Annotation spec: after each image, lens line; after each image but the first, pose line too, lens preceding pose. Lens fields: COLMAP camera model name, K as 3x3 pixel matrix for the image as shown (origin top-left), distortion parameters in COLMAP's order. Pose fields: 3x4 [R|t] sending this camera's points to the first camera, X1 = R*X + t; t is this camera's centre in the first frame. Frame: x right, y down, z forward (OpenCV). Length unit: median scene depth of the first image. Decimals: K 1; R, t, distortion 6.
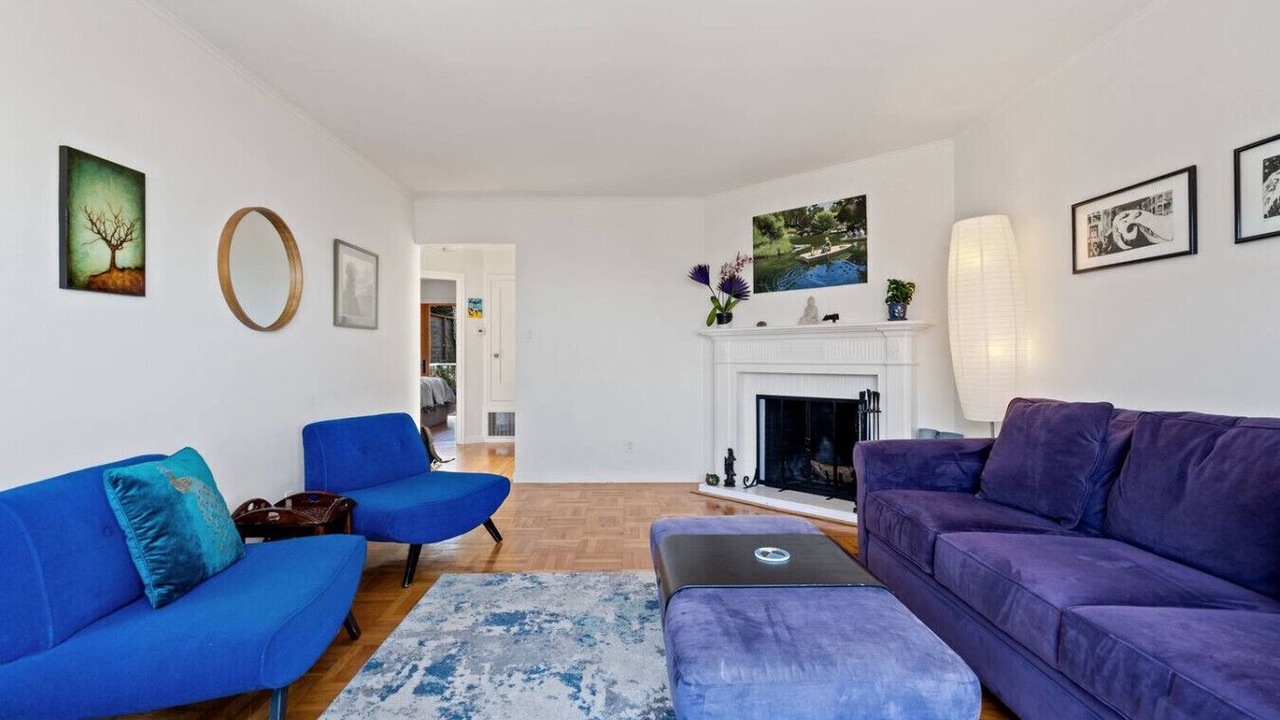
lens RADIAL K [[581.8, 0, 642.7], [0, 581.8, 356.2], [0, 0, 1]] dist [-0.009536, 0.002894]
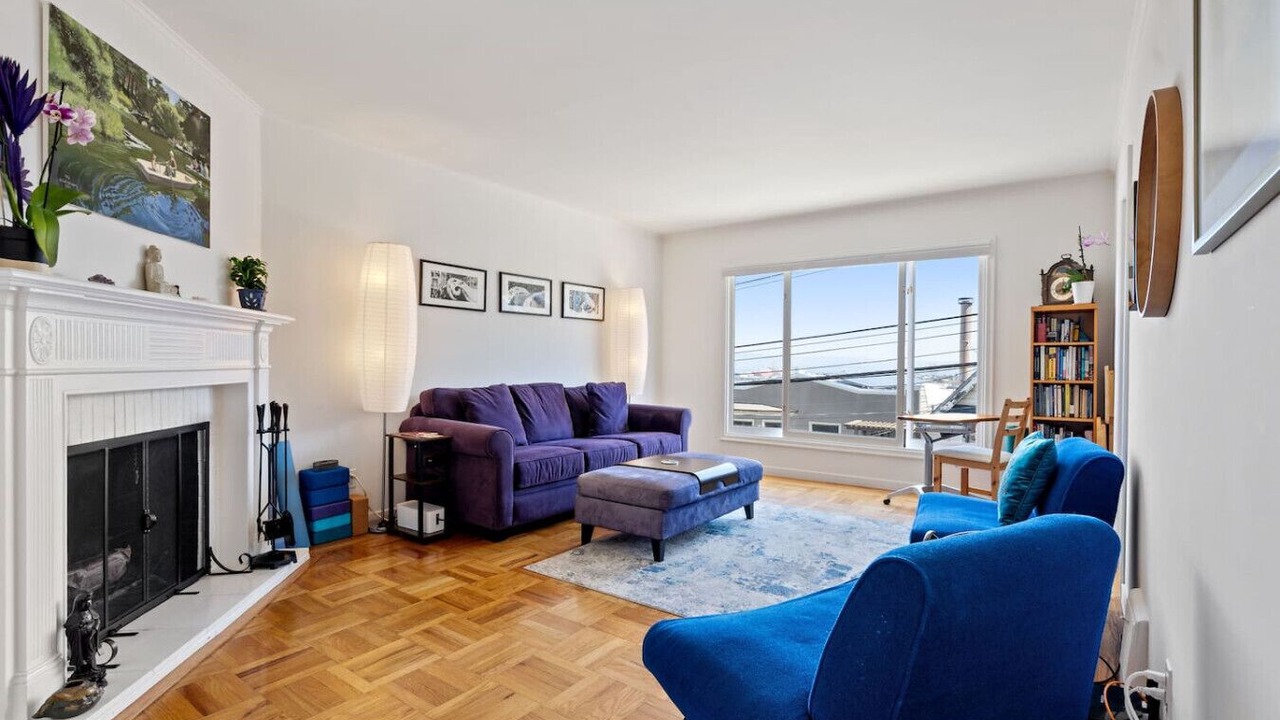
lens RADIAL K [[581.8, 0, 644.7], [0, 581.8, 365.1], [0, 0, 1]] dist [-0.009536, 0.002894]
pose [[-0.791810, -0.007552, 0.610720, -0.426432], [-0.006973, 0.999970, 0.003324, 0.003527], [-0.610727, -0.001627, -0.791839, 1.219784]]
